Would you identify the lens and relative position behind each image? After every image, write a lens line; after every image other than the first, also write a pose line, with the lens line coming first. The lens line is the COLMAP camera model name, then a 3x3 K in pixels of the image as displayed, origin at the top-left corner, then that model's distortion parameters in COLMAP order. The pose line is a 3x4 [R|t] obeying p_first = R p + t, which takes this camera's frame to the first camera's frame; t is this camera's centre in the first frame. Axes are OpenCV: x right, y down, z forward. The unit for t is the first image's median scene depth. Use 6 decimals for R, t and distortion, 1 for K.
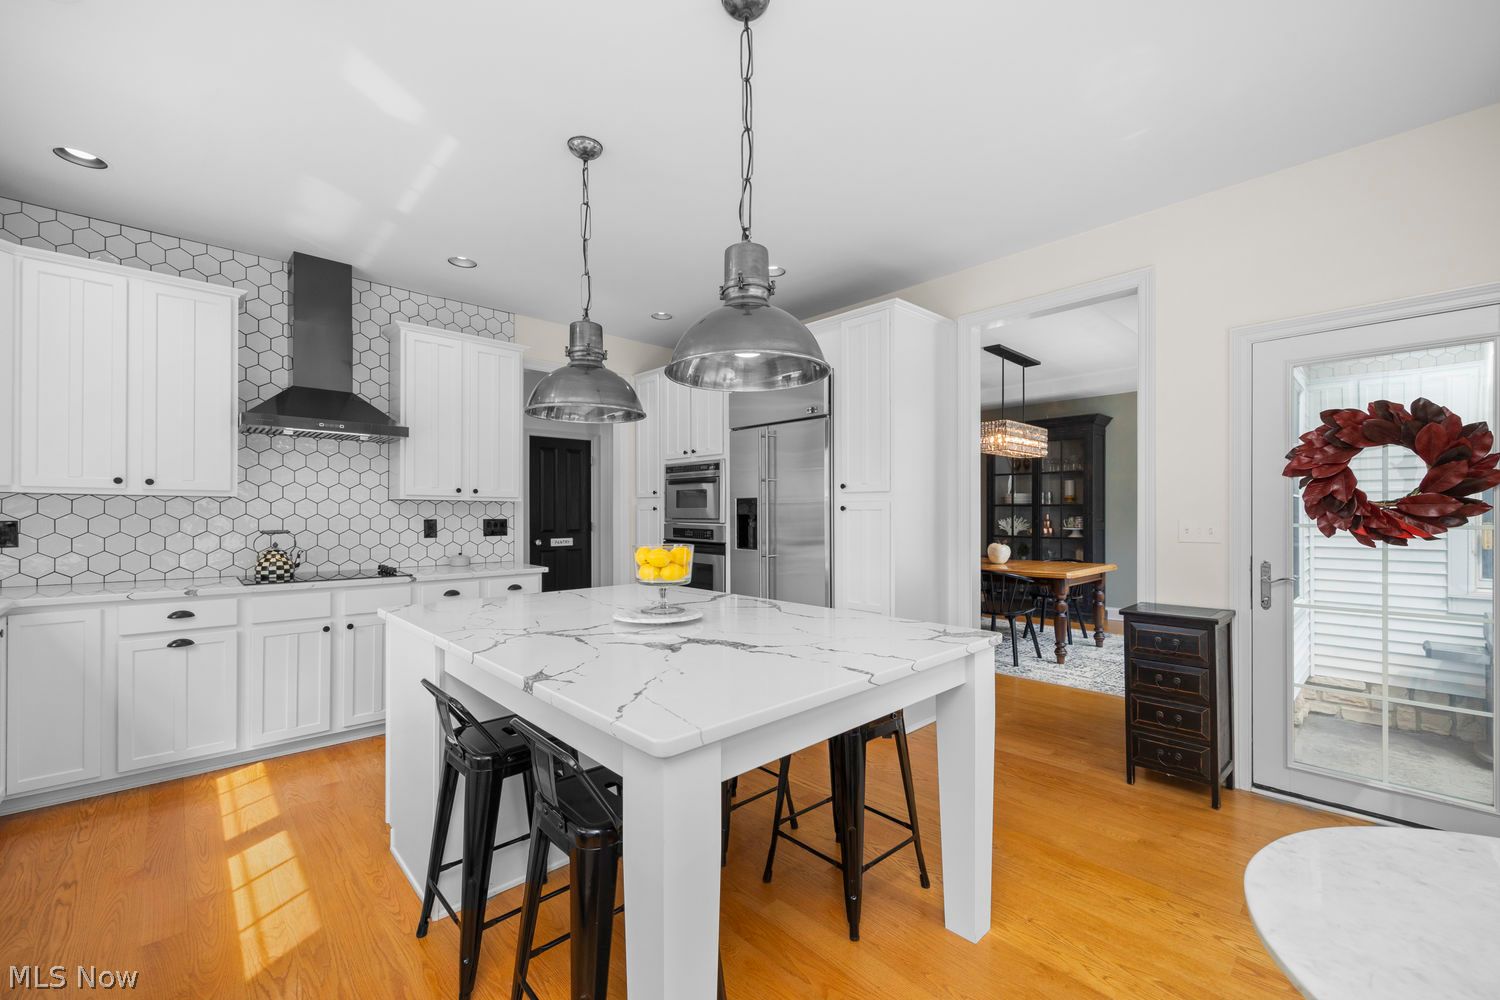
lens RADIAL K [[584.8, 0, 777.2], [0, 584.8, 516.9], [0, 0, 1]] dist [0.001738, -0.000354]
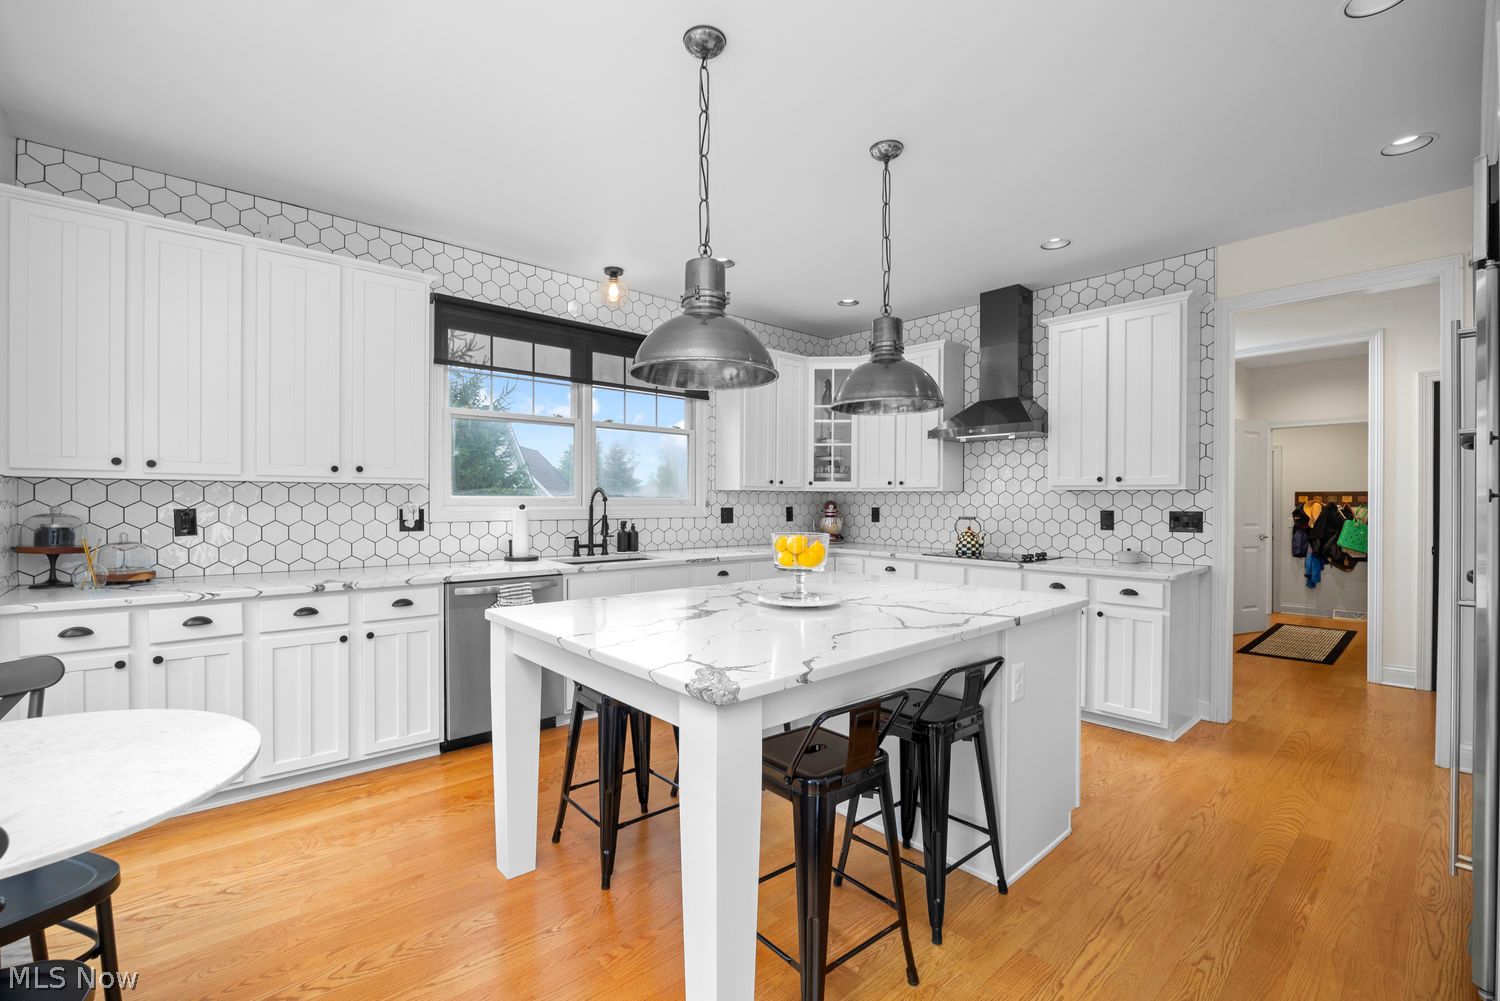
lens RADIAL K [[646.6, 0, 738.6], [0, 646.6, 504.9], [0, 0, 1]] dist [-0.008668, -0.000354]
pose [[-0.024702, 0.000875, -0.999694, 0.637933], [-0.011016, 0.999939, 0.001147, 0.000998], [0.999634, 0.011041, -0.024690, 0.597703]]
